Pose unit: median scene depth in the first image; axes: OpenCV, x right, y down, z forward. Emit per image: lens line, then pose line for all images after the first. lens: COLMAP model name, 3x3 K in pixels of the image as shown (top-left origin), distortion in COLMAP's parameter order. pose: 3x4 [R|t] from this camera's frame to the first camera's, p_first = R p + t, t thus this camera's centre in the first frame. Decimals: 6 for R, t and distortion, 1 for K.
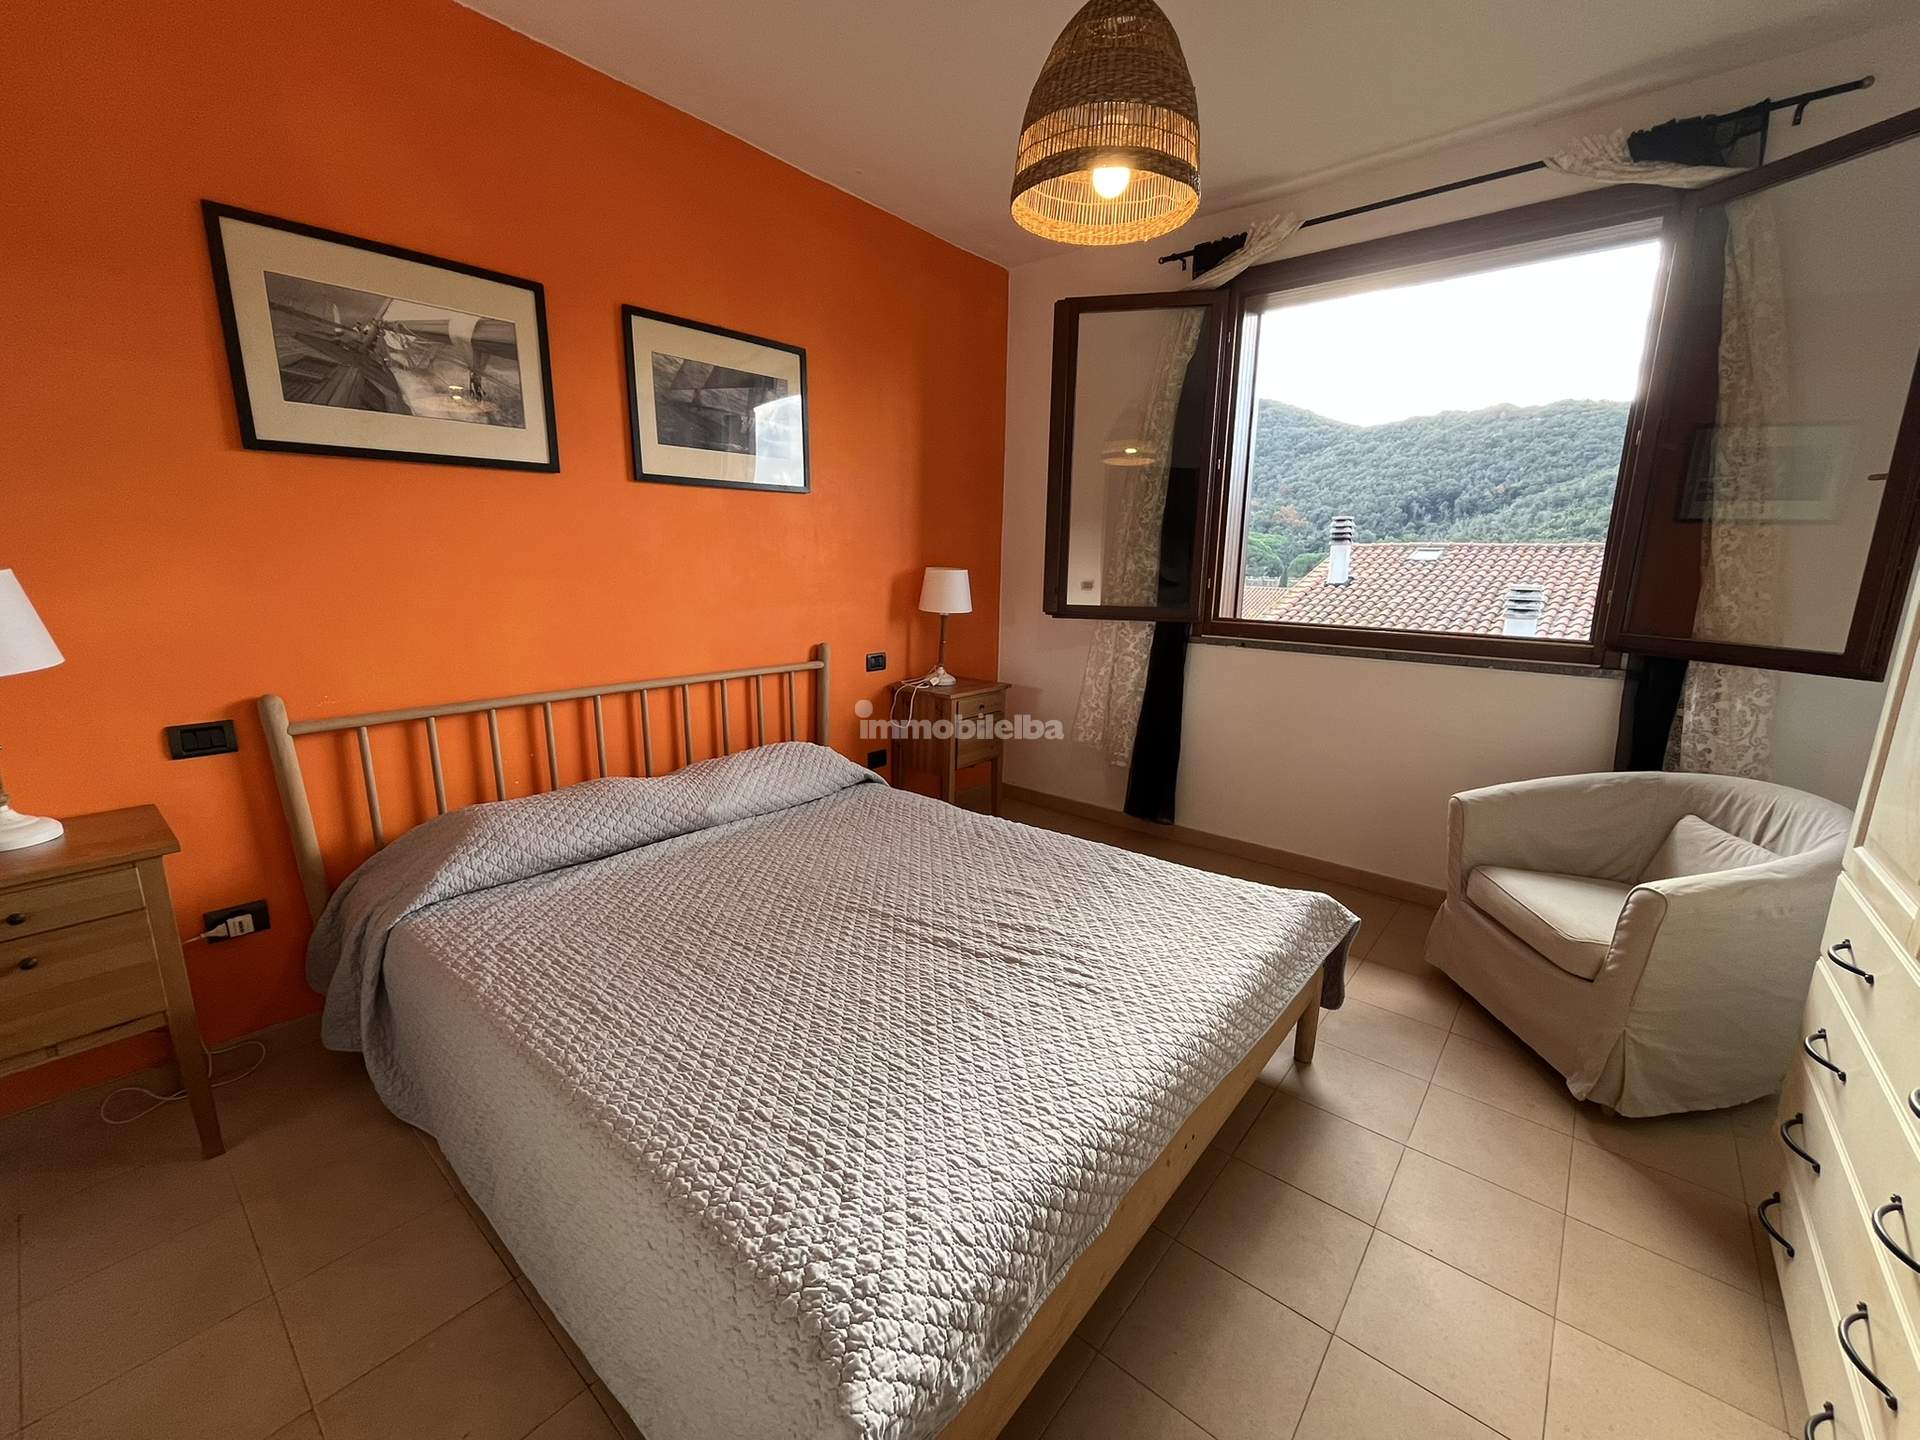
lens RADIAL K [[780.7, 0, 958.7], [0, 780.7, 720.1], [0, 0, 1]] dist [-0.003103, -0.000065]
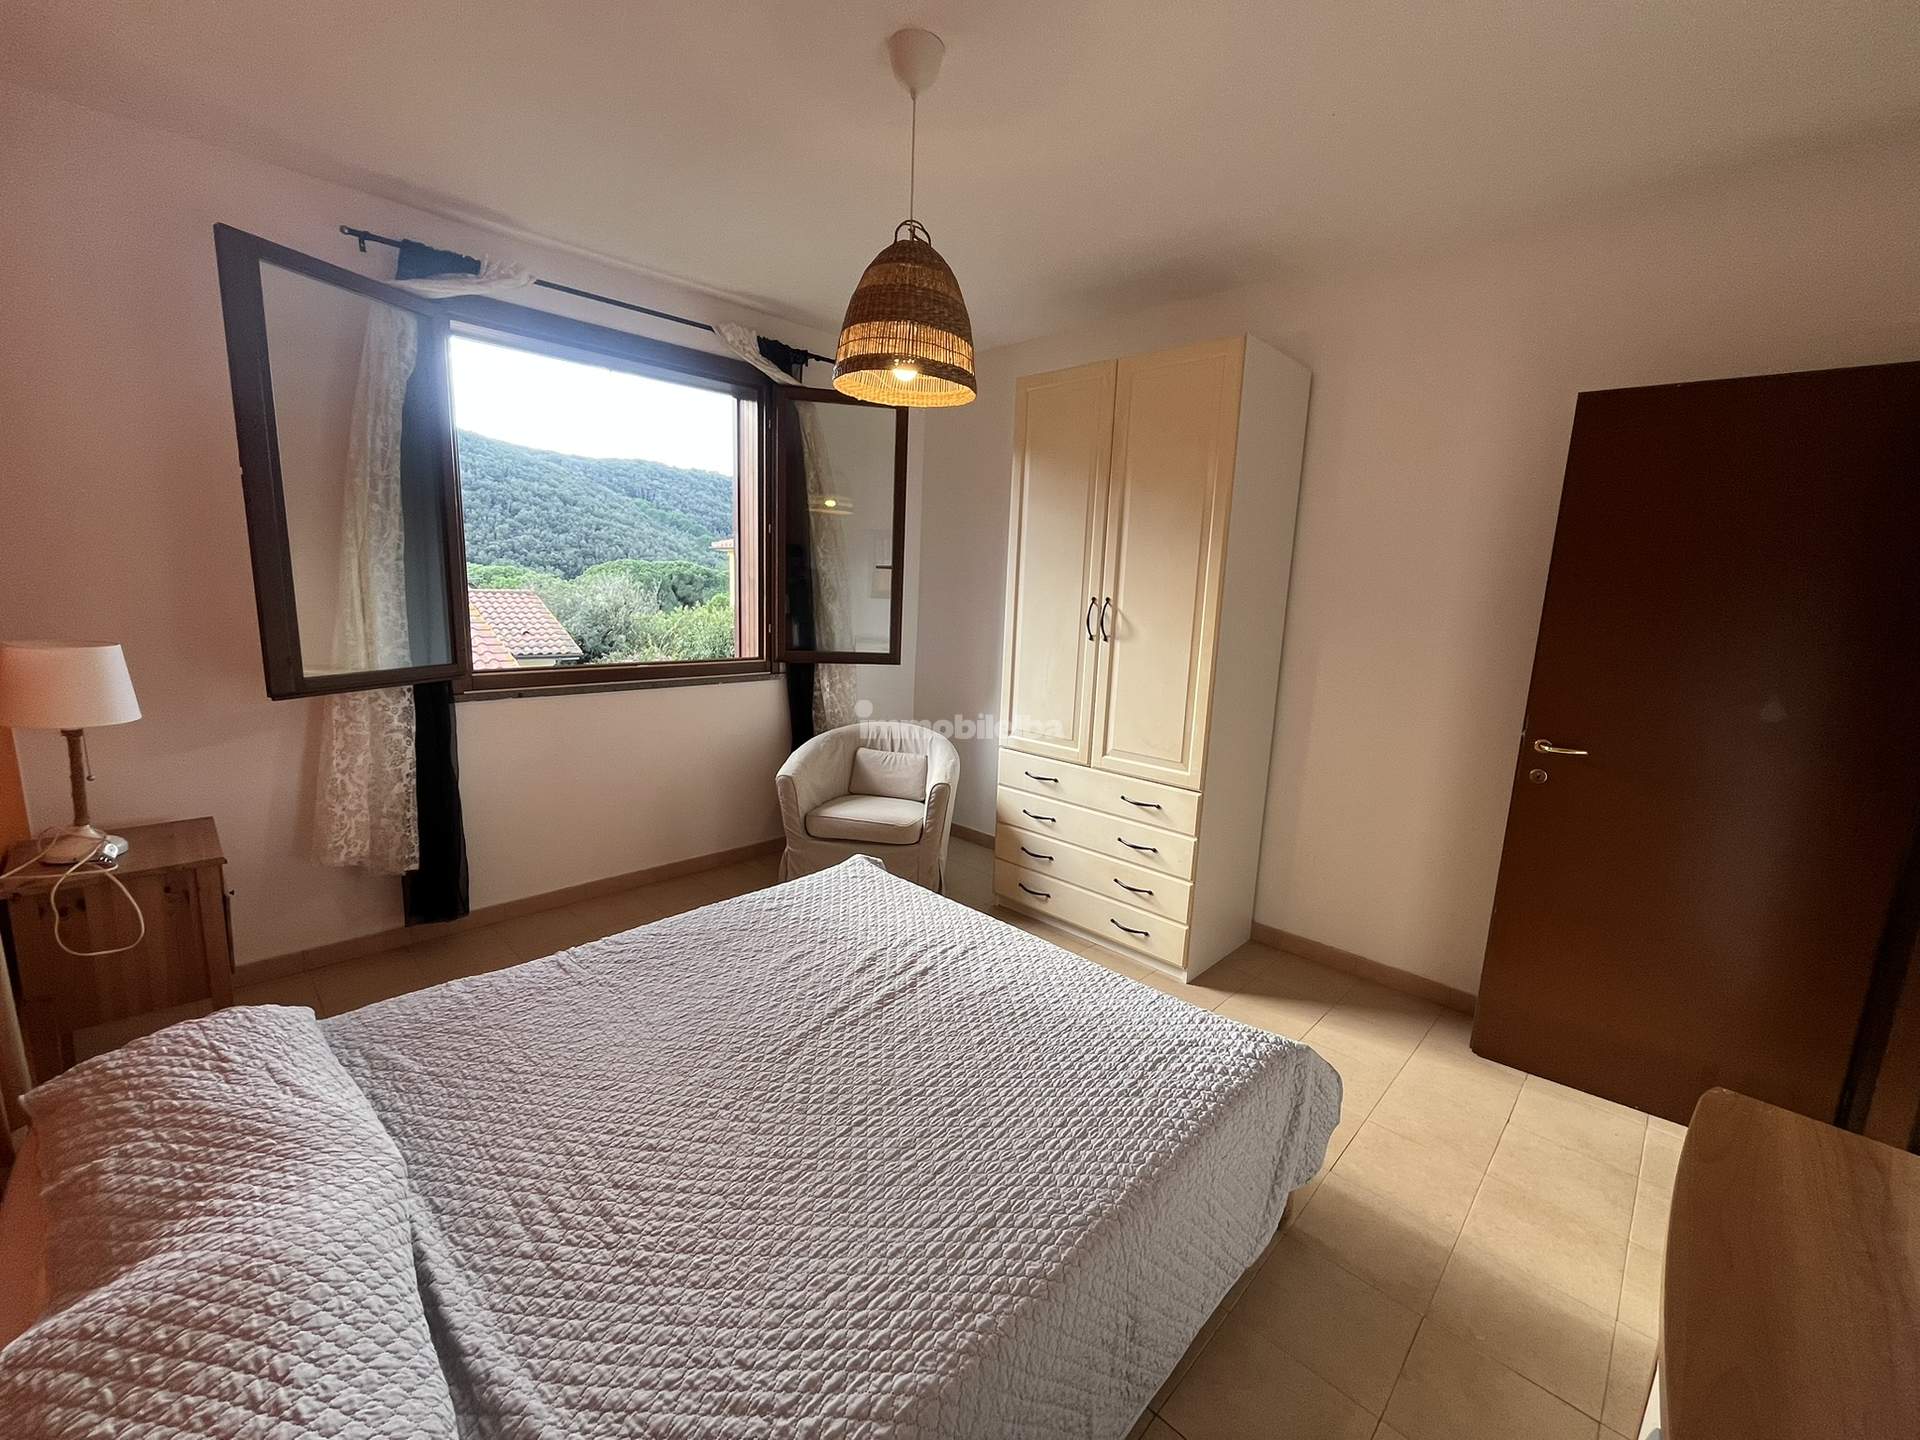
lens RADIAL K [[780.7, 0, 961.5], [0, 780.7, 717.8], [0, 0, 1]] dist [-0.003103, -0.000065]
pose [[0.070136, -0.184787, 0.980273, -0.803379], [0.165088, 0.971292, 0.171282, -0.215696], [-0.983782, 0.149818, 0.098628, 0.570826]]
